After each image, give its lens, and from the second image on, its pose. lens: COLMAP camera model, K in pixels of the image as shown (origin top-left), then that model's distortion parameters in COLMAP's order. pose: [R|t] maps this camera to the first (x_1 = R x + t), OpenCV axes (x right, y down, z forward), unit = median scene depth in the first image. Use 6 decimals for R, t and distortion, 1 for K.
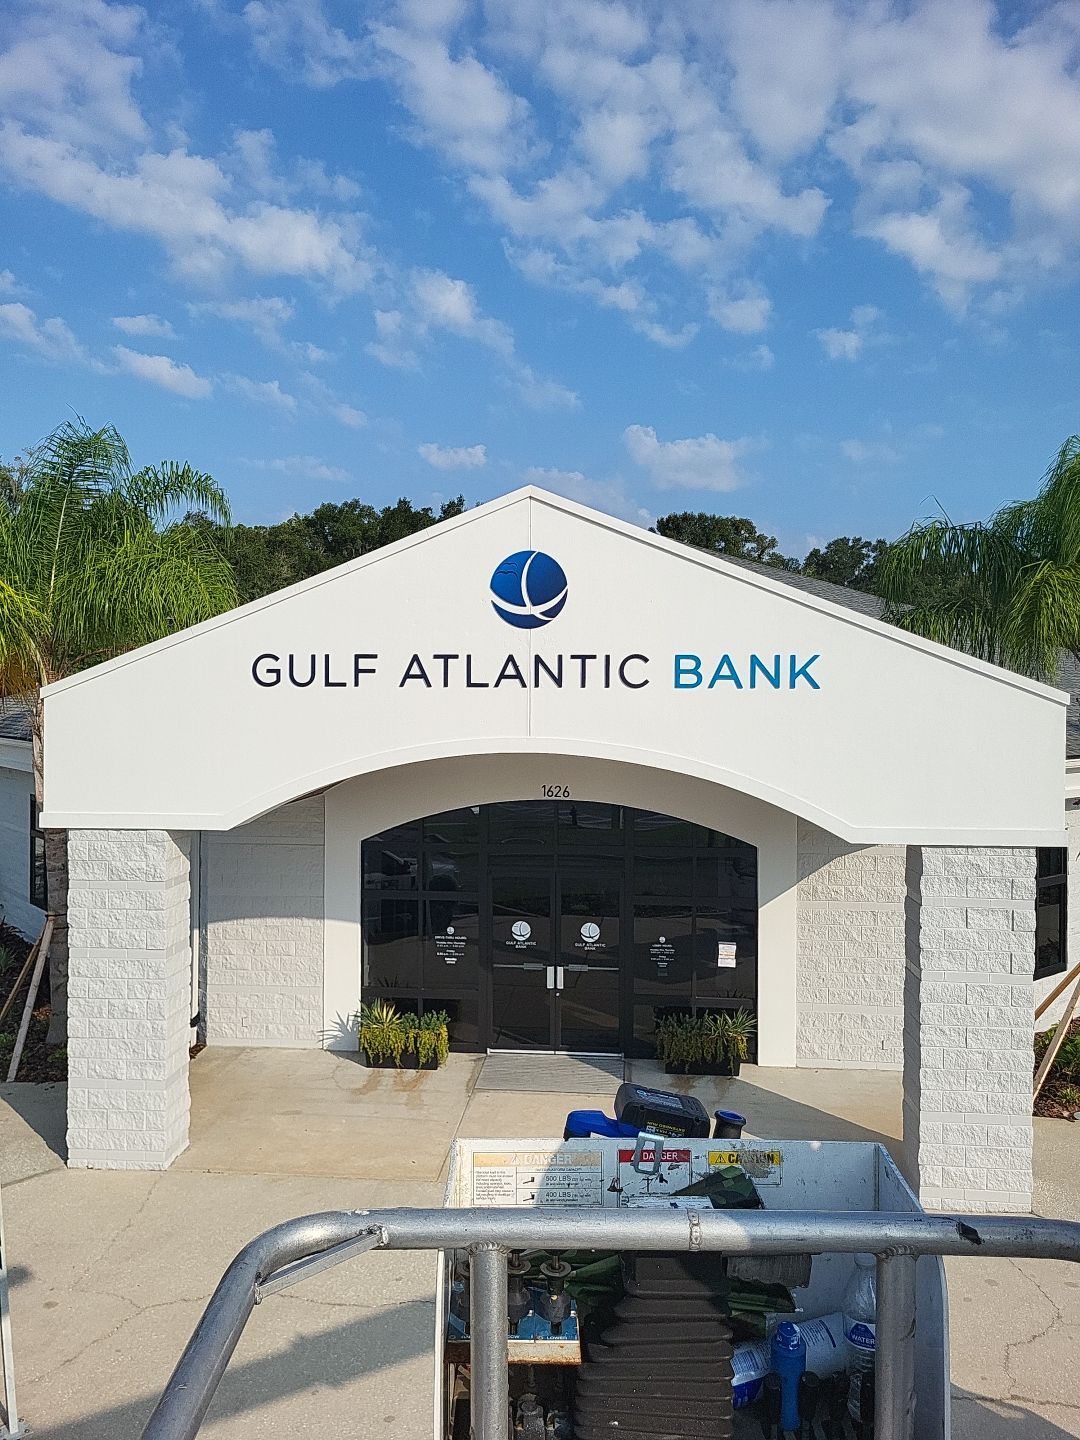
lens RADIAL K [[1084.3, 0, 526.2], [0, 1084.3, 712.0], [0, 0, 1]] dist [0.034666, -0.013475]
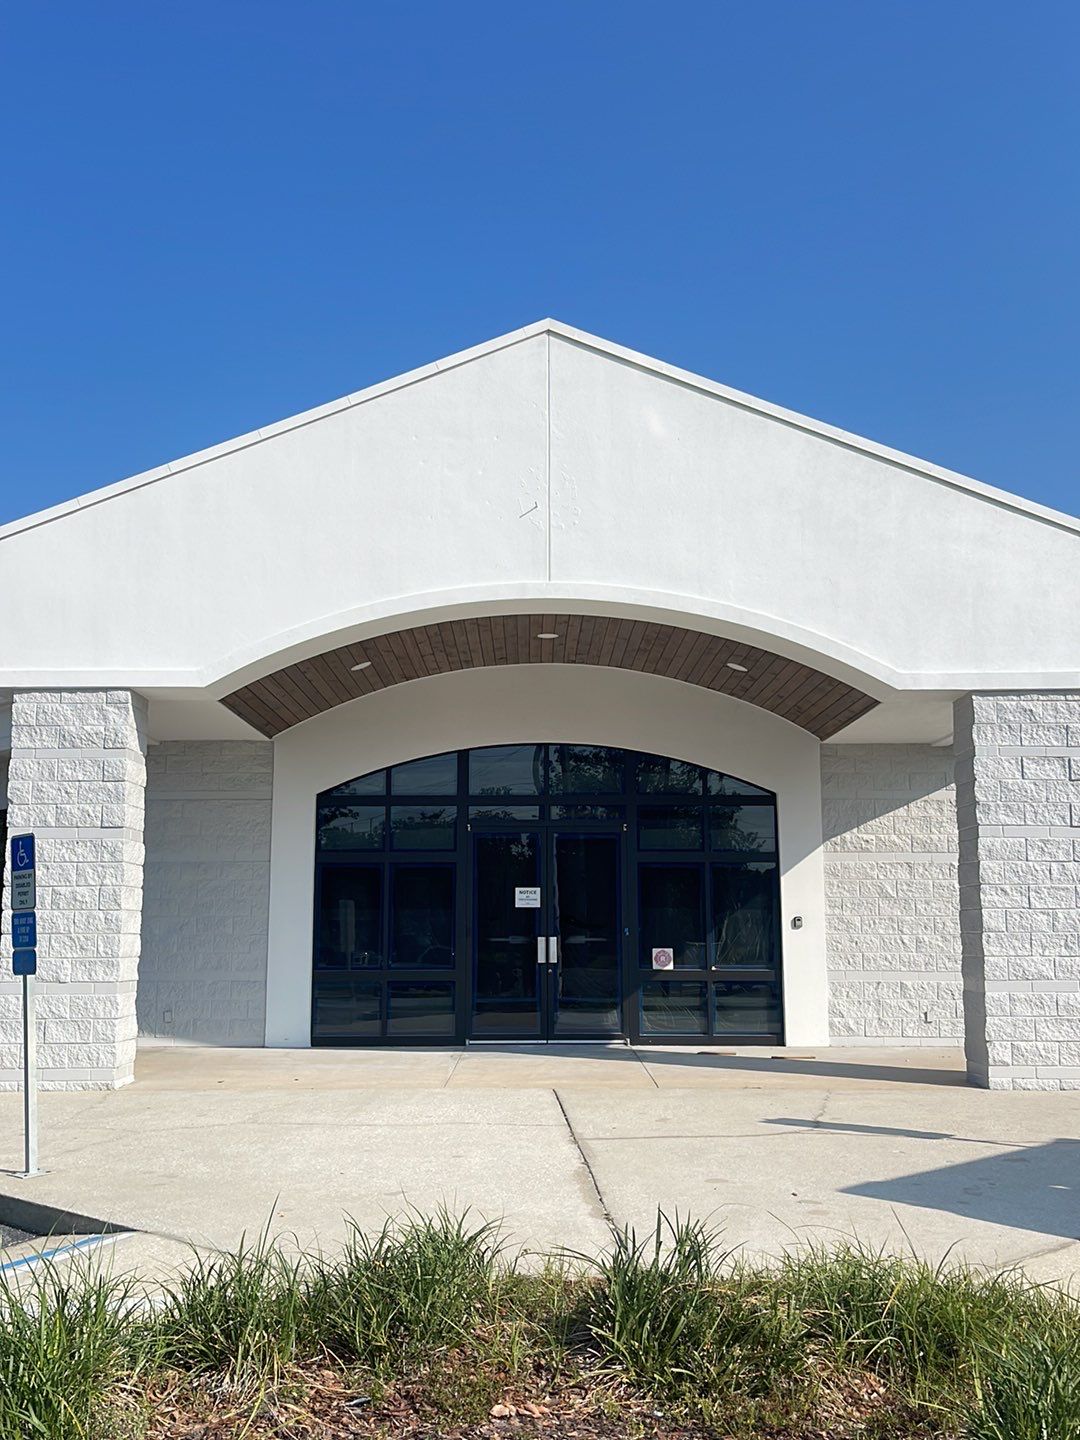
lens RADIAL K [[1416.8, 0, 535.8], [0, 1416.8, 725.3], [0, 0, 1]] dist [0.015187, 0.000000]
pose [[0.995232, 0.008687, 0.097149, -0.120177], [0.006509, 0.987890, -0.155018, 0.320522], [-0.097319, 0.154912, 0.983123, -0.146334]]
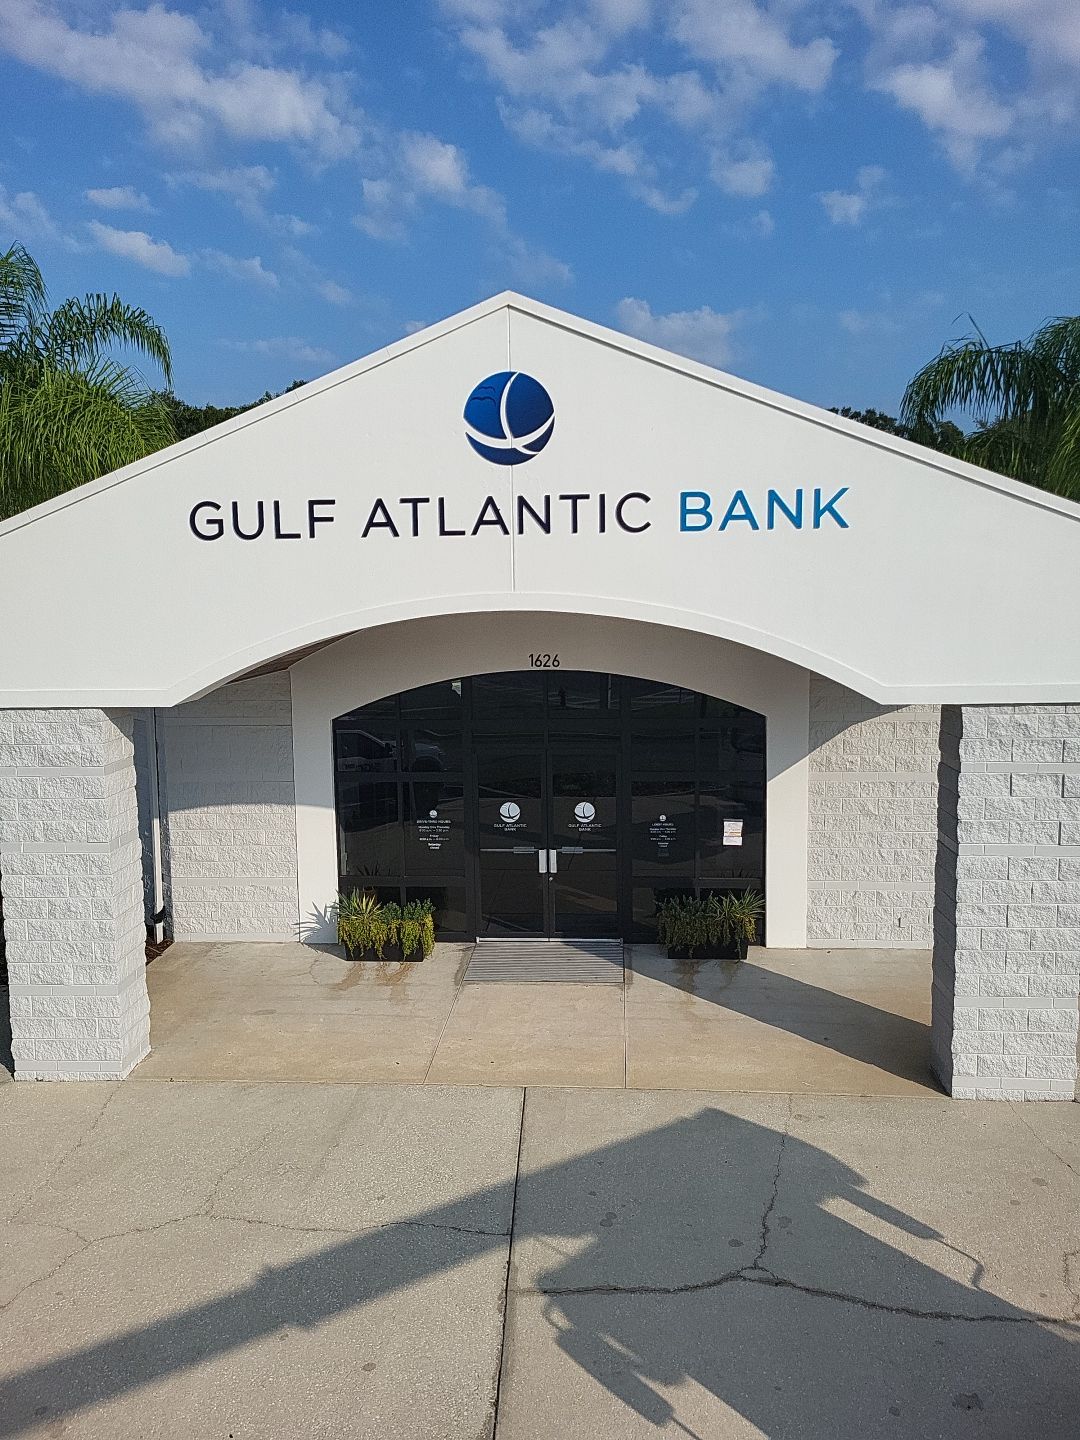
lens RADIAL K [[1084.3, 0, 530.5], [0, 1084.3, 703.1], [0, 0, 1]] dist [0.034666, -0.013475]
pose [[0.999622, -0.022484, 0.015841, 0.000499], [0.020837, 0.995024, 0.097434, 0.026607], [-0.017953, -0.097067, 0.995116, 0.123742]]
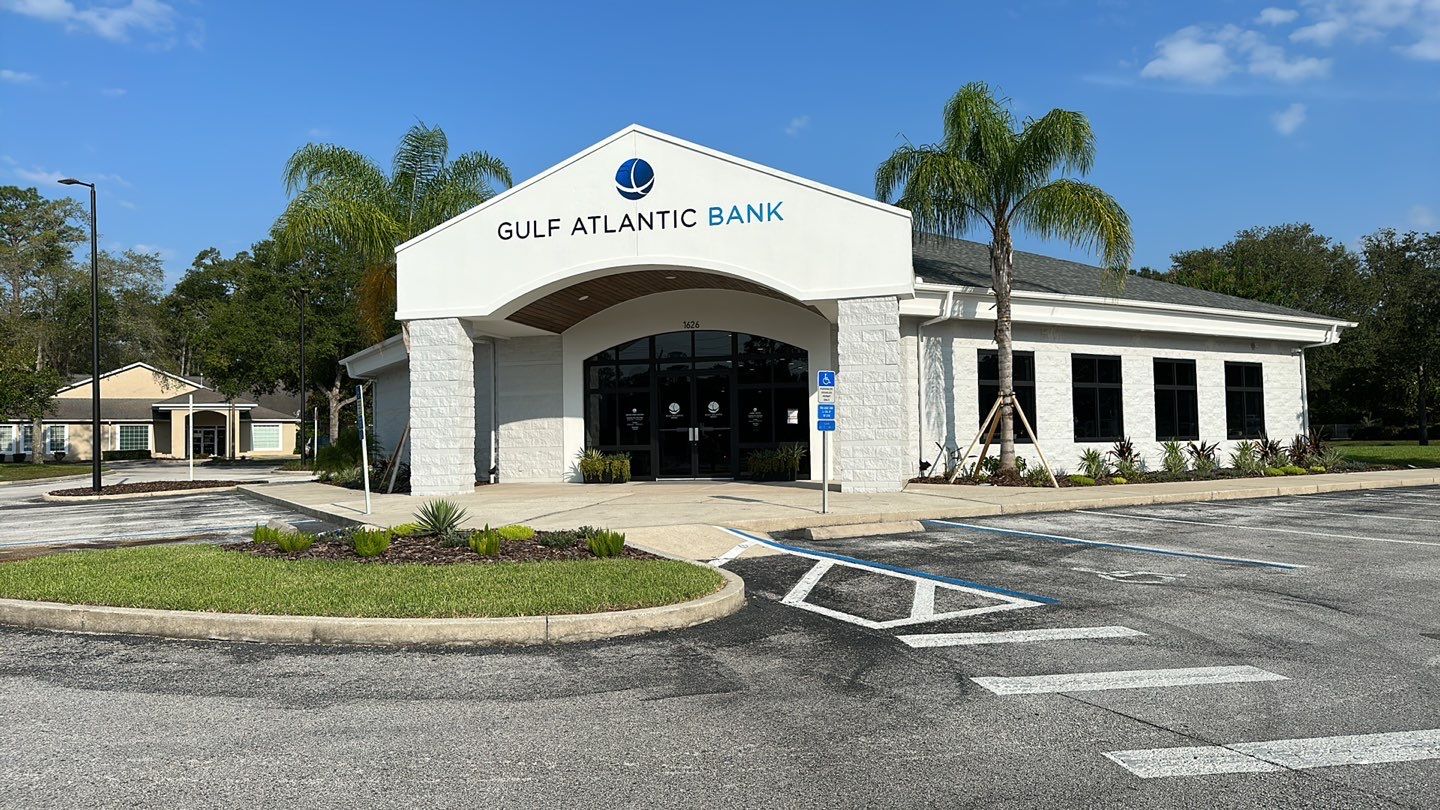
lens RADIAL K [[949.5, 0, 731.5], [0, 949.5, 413.8], [0, 0, 1]] dist [0.064857, -0.050412]
pose [[0.990416, -0.026910, -0.135466, 0.378991], [0.021296, 0.998860, -0.042721, 0.366700], [0.136462, 0.039426, 0.989861, -0.606955]]
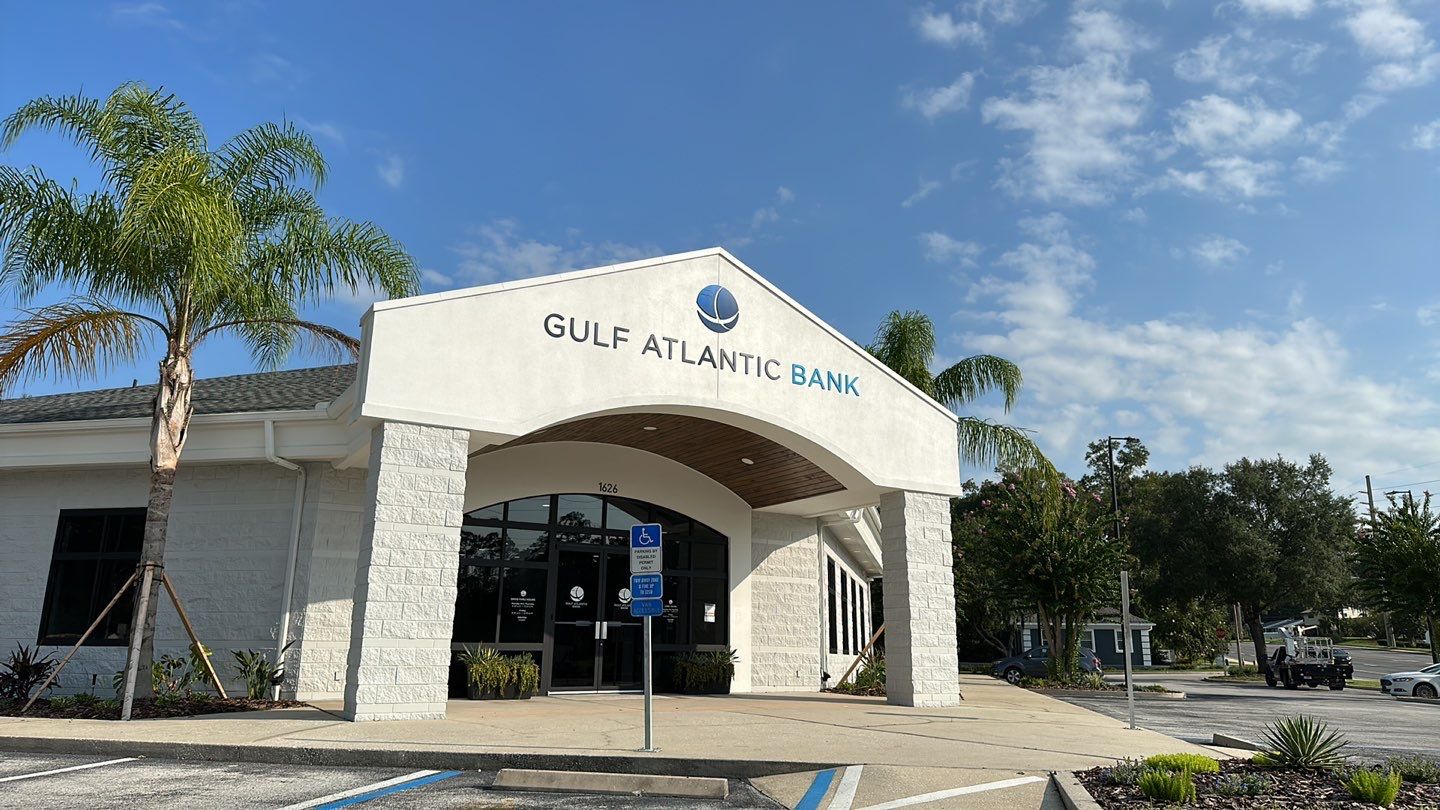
lens RADIAL K [[949.5, 0, 724.0], [0, 949.5, 396.4], [0, 0, 1]] dist [0.064857, -0.050412]
pose [[0.784816, 0.164349, 0.597539, -0.776808], [0.000106, 0.964159, -0.265325, 0.367462], [-0.619728, 0.208295, 0.756670, -0.020218]]
